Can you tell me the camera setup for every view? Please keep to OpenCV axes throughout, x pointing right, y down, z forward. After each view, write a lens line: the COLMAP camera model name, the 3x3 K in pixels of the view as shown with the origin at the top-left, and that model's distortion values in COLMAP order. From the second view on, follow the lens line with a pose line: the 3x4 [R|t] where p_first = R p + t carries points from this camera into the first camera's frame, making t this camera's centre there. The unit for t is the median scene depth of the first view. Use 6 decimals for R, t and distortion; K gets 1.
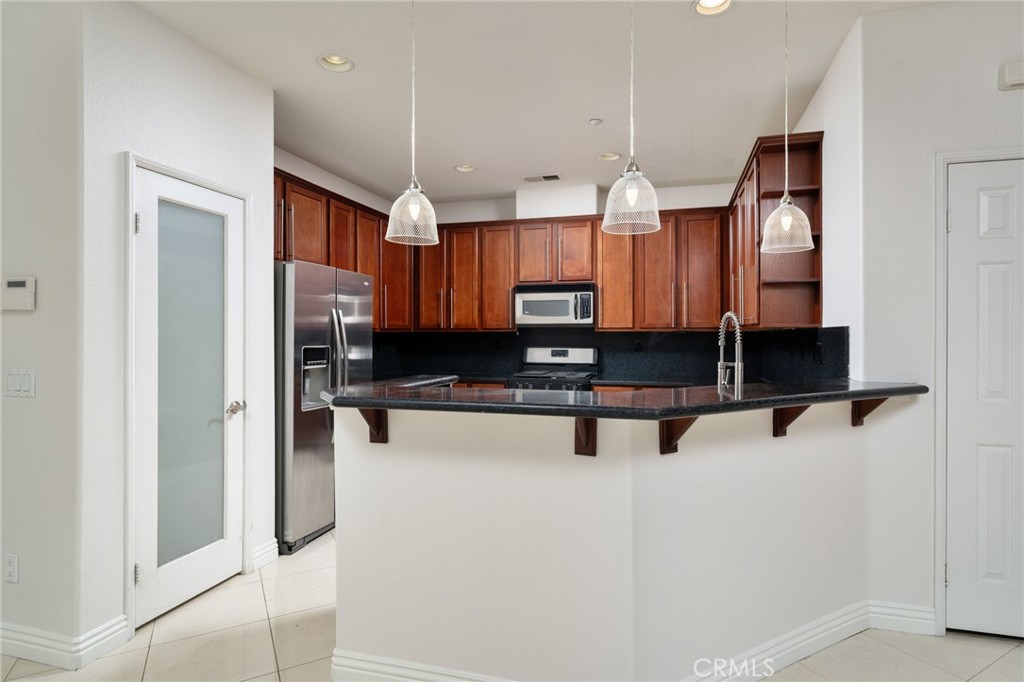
lens RADIAL K [[537.3, 0, 504.8], [0, 537.3, 338.2], [0, 0, 1]] dist [-0.005460, -0.000504]
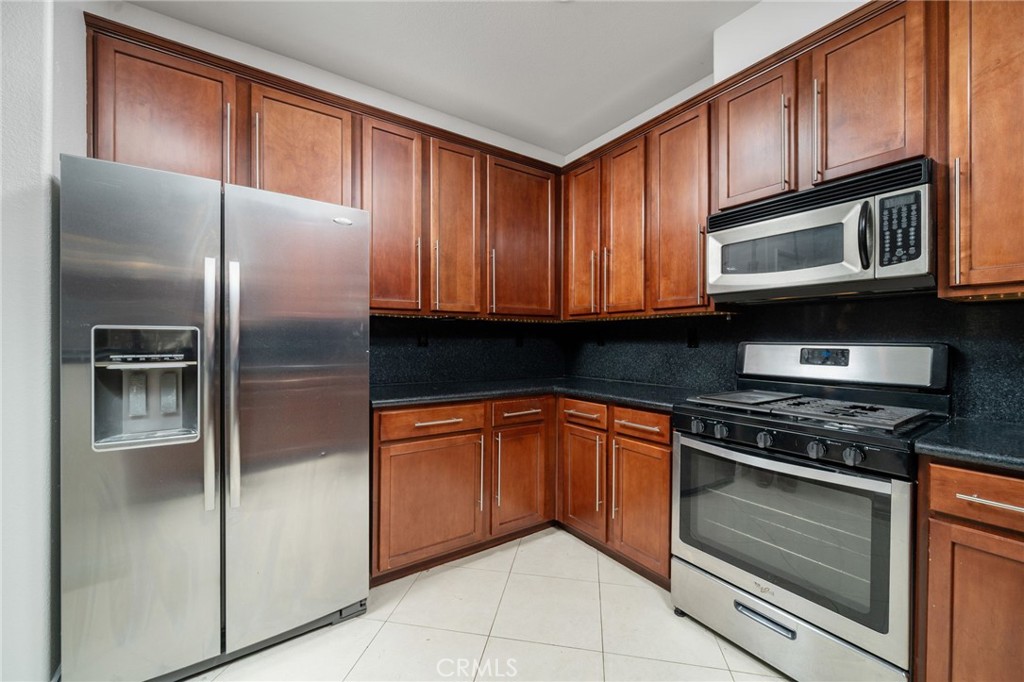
lens RADIAL K [[398.2, 0, 505.1], [0, 398.2, 340.6], [0, 0, 1]] dist [-0.006166, -0.000574]
pose [[0.777481, 0.003373, -0.628898, 0.110035], [-0.006521, 0.999975, -0.002698, 0.018424], [0.628873, 0.006199, 0.777483, 0.619213]]
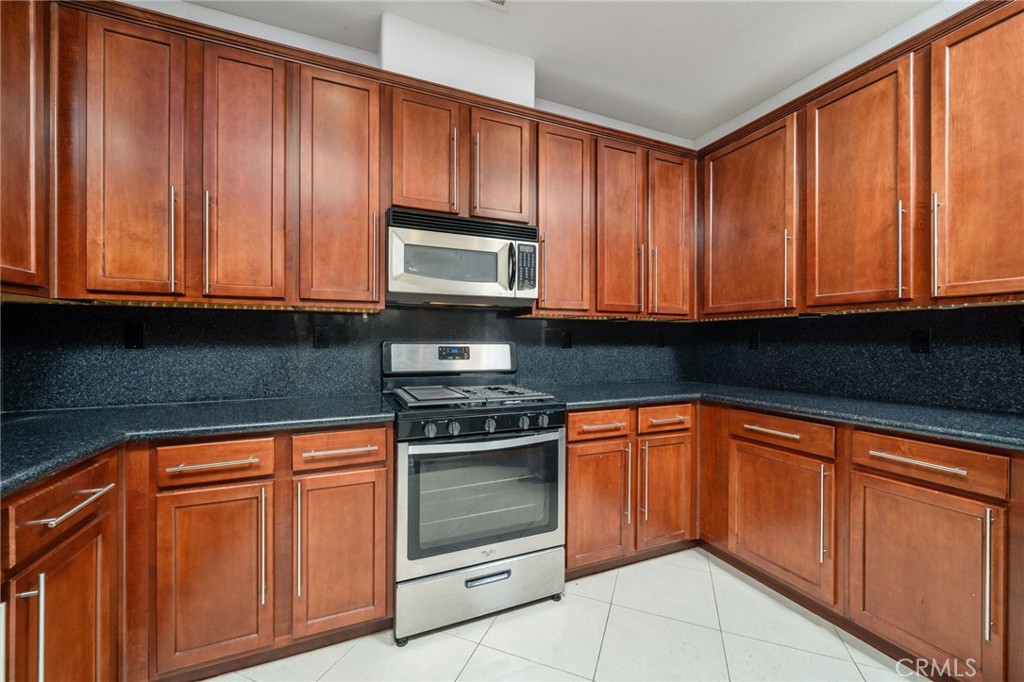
lens RADIAL K [[398.2, 0, 506.4], [0, 398.2, 343.0], [0, 0, 1]] dist [-0.006166, -0.000574]
pose [[0.756687, -0.001270, 0.653776, -0.132952], [-0.000350, 0.999997, 0.002348, 0.017742], [-0.653777, -0.002006, 0.756684, 0.696674]]
